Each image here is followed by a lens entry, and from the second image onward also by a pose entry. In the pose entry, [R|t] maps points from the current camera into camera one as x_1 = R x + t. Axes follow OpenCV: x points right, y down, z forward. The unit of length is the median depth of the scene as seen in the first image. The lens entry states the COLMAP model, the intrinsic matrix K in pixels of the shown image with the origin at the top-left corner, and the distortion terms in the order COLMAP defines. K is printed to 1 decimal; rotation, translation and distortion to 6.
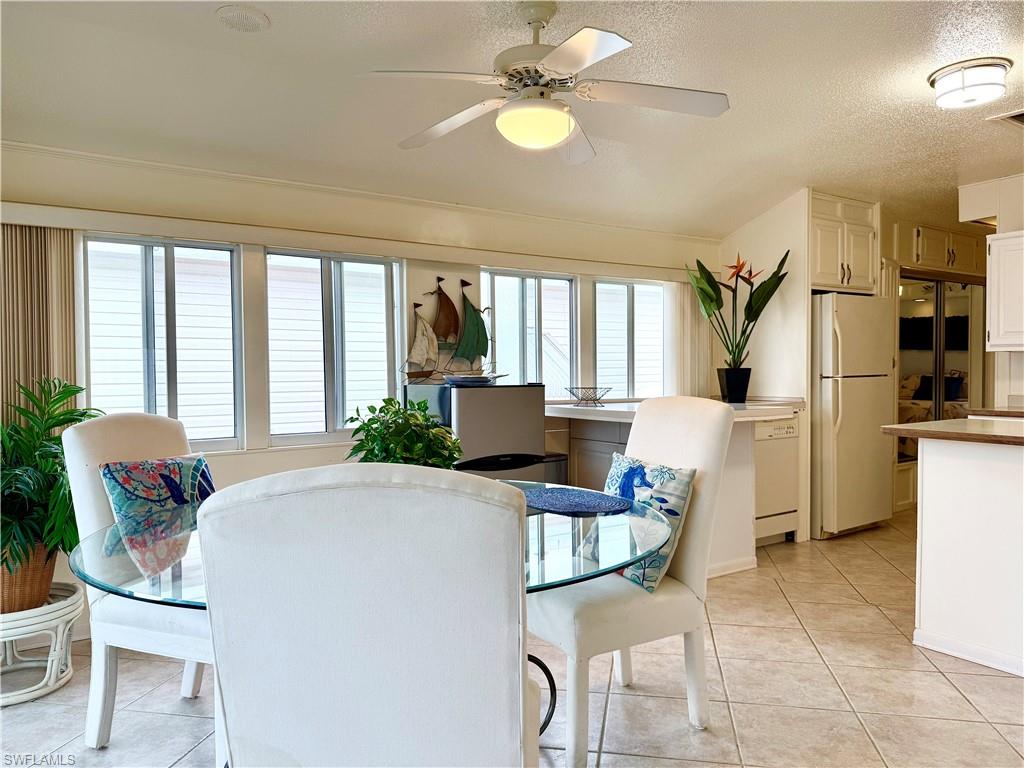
lens RADIAL K [[729.3, 0, 518.5], [0, 729.3, 381.3], [0, 0, 1]] dist [0.087179, -0.210532]
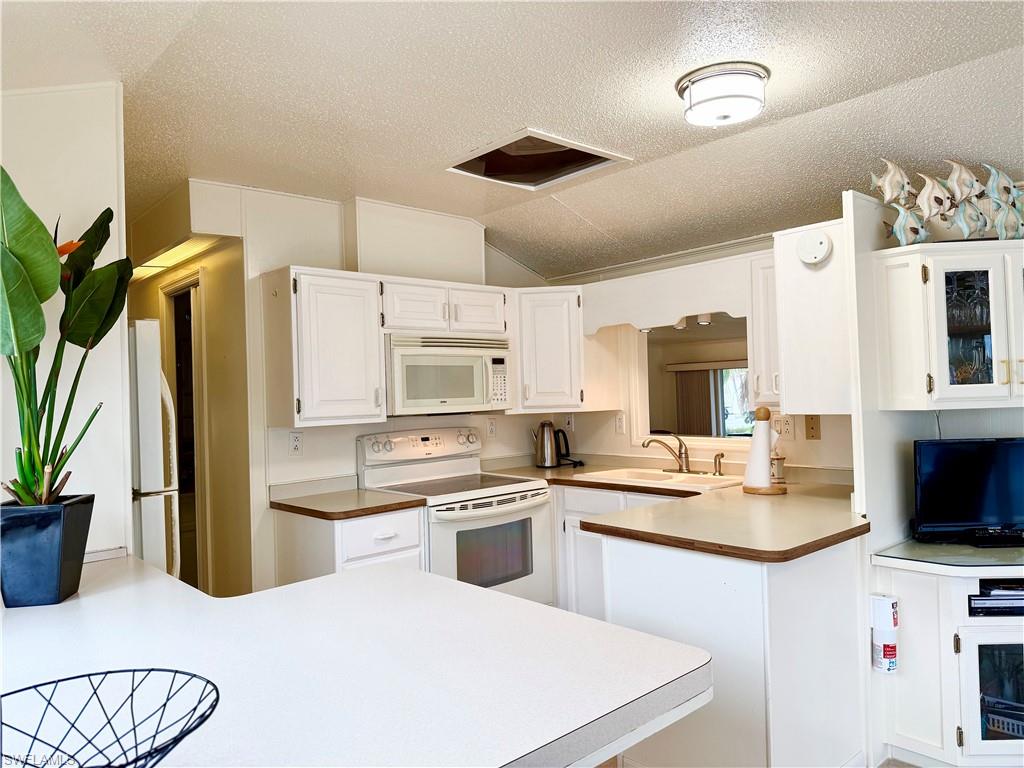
lens RADIAL K [[718.1, 0, 512.0], [0, 718.1, 384.0], [0, 0, 1]] dist [0.044886, -0.064249]
pose [[-0.122829, 0.022606, 0.992170, -0.086311], [0.052490, 0.998489, -0.016252, -0.061294], [-0.991039, 0.050082, -0.123830, 0.884620]]
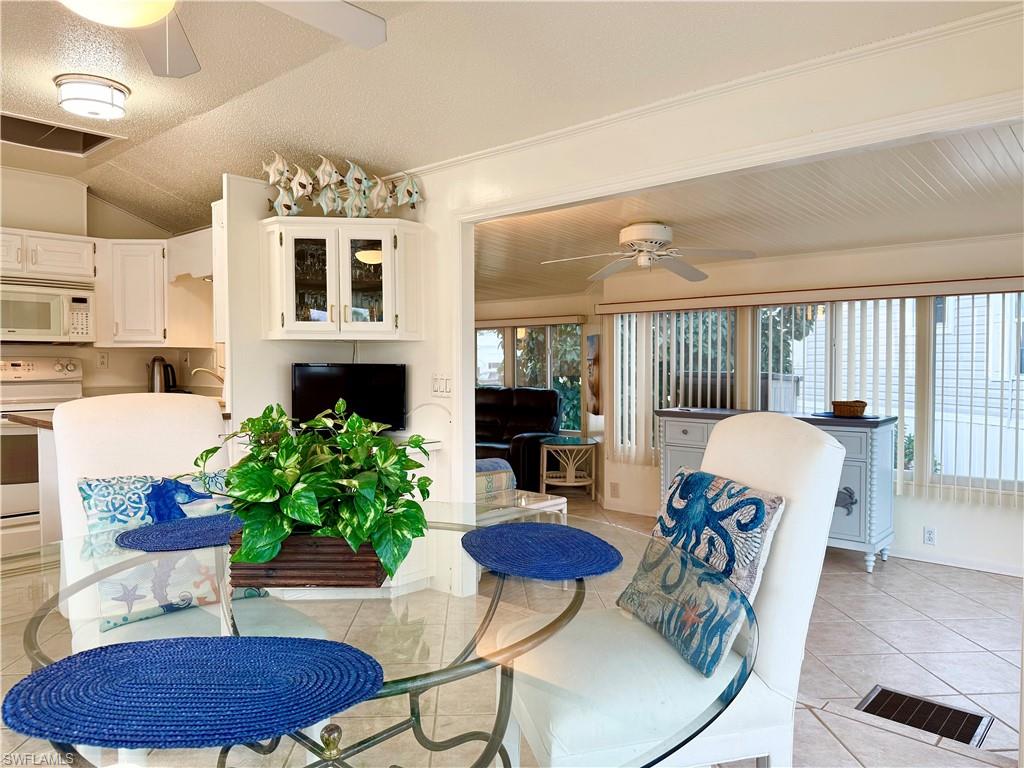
lens RADIAL K [[714.0, 0, 507.6], [0, 714.0, 384.5], [0, 0, 1]] dist [0.088340, -0.141702]
pose [[-0.236826, -0.025097, 0.971228, -0.374230], [0.019759, 0.999335, 0.030641, -0.003269], [-0.971351, 0.026447, -0.236172, 0.446088]]
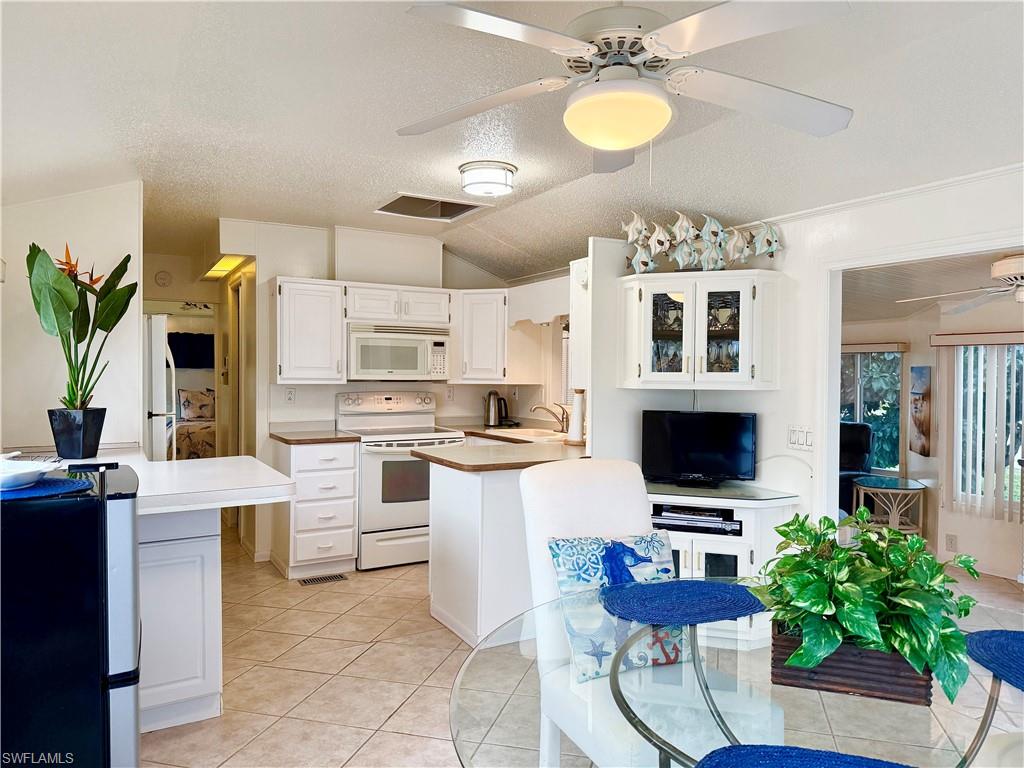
lens RADIAL K [[714.0, 0, 507.6], [0, 714.0, 384.5], [0, 0, 1]] dist [0.088340, -0.141702]
pose [[0.095868, -0.010123, 0.995343, -0.387098], [0.010514, 0.999903, 0.009157, -0.046924], [-0.995339, 0.009587, 0.095965, 0.567021]]
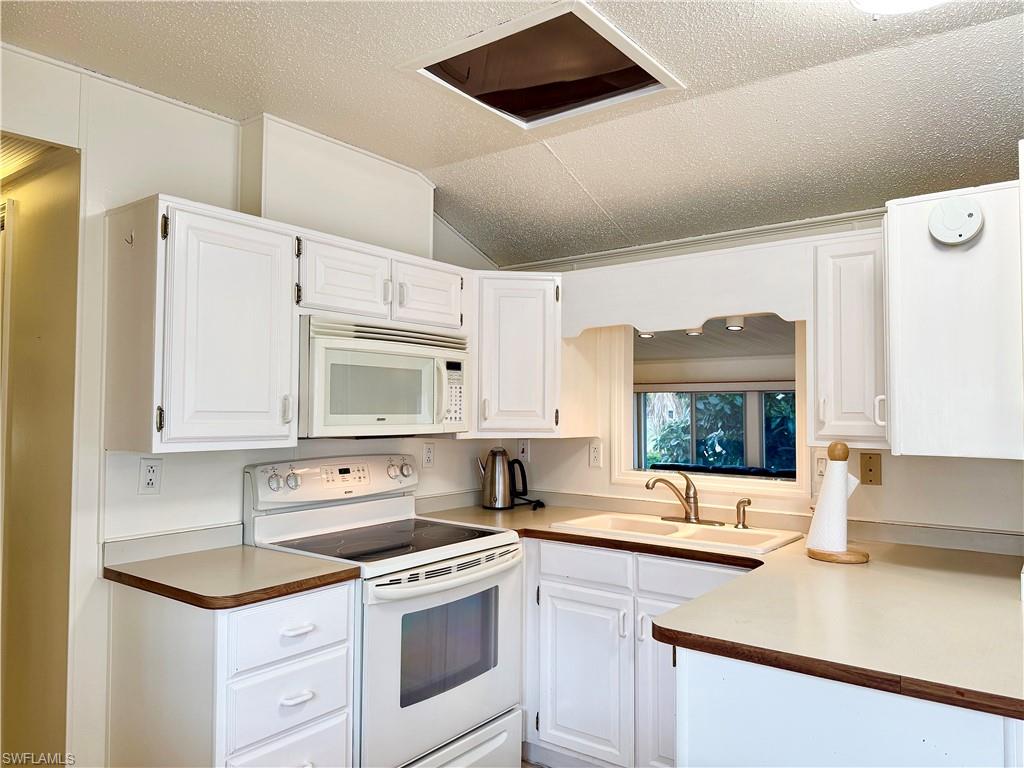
lens RADIAL K [[729.3, 0, 518.5], [0, 729.3, 381.3], [0, 0, 1]] dist [0.087179, -0.210532]
pose [[-0.309624, 0.042318, 0.949917, 0.148070], [0.016337, 0.999098, -0.039184, -0.063983], [-0.950719, 0.003386, -0.310036, 0.937164]]
